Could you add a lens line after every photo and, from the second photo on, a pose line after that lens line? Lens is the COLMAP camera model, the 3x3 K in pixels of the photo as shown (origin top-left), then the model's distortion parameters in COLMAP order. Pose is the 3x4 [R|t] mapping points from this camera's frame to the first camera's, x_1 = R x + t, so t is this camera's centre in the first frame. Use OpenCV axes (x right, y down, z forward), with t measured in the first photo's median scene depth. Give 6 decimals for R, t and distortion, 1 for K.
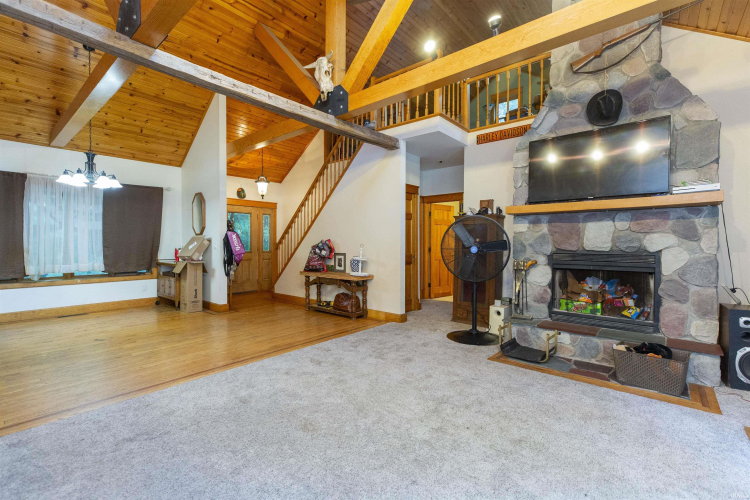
lens RADIAL K [[326.5, 0, 374.2], [0, 326.5, 246.7], [0, 0, 1]] dist [0.001797, 0.000099]
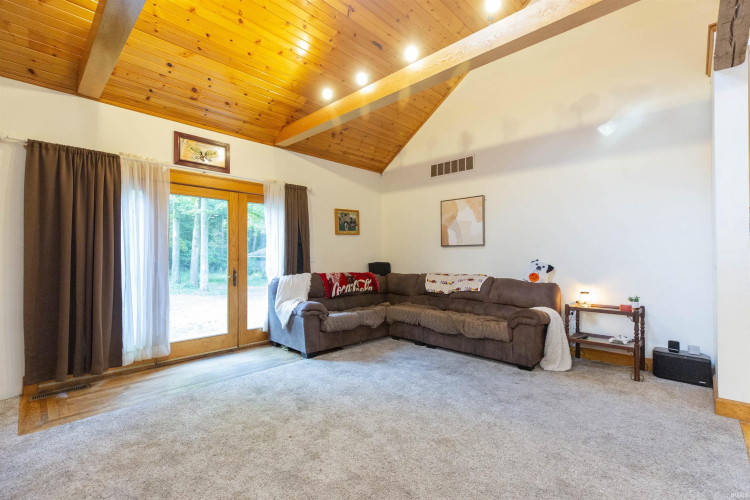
lens RADIAL K [[337.0, 0, 378.1], [0, 337.0, 252.9], [0, 0, 1]] dist [0.000803, 0.000093]
pose [[-0.998366, -0.001597, 0.057118, -0.026870], [-0.001296, 0.999985, 0.005306, -0.016729], [-0.057125, 0.005224, -0.998353, 1.222216]]
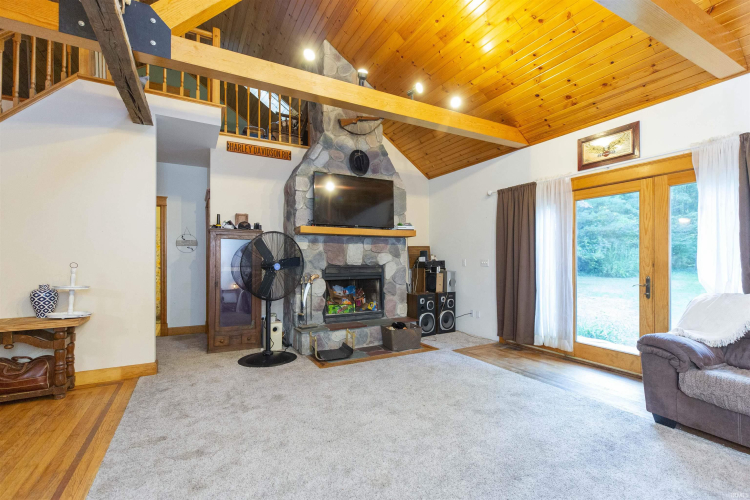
lens RADIAL K [[339.2, 0, 373.8], [0, 339.2, 257.7], [0, 0, 1]] dist [0.000681, -0.000023]
pose [[0.364737, -0.000046, 0.931111, -0.609151], [0.013627, 0.999893, -0.005289, -0.009864], [-0.931011, 0.014617, 0.364698, 0.415996]]
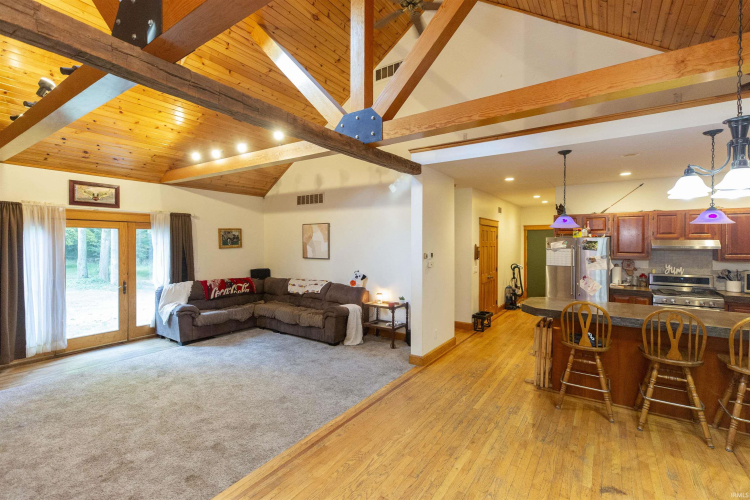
lens RADIAL K [[336.2, 0, 383.9], [0, 336.2, 245.6], [0, 0, 1]] dist [0.001674, -0.000193]
pose [[-0.991811, -0.006187, -0.127568, -0.448016], [-0.009146, 0.999702, 0.022624, -0.163756], [0.127390, 0.023606, -0.991572, 1.761774]]
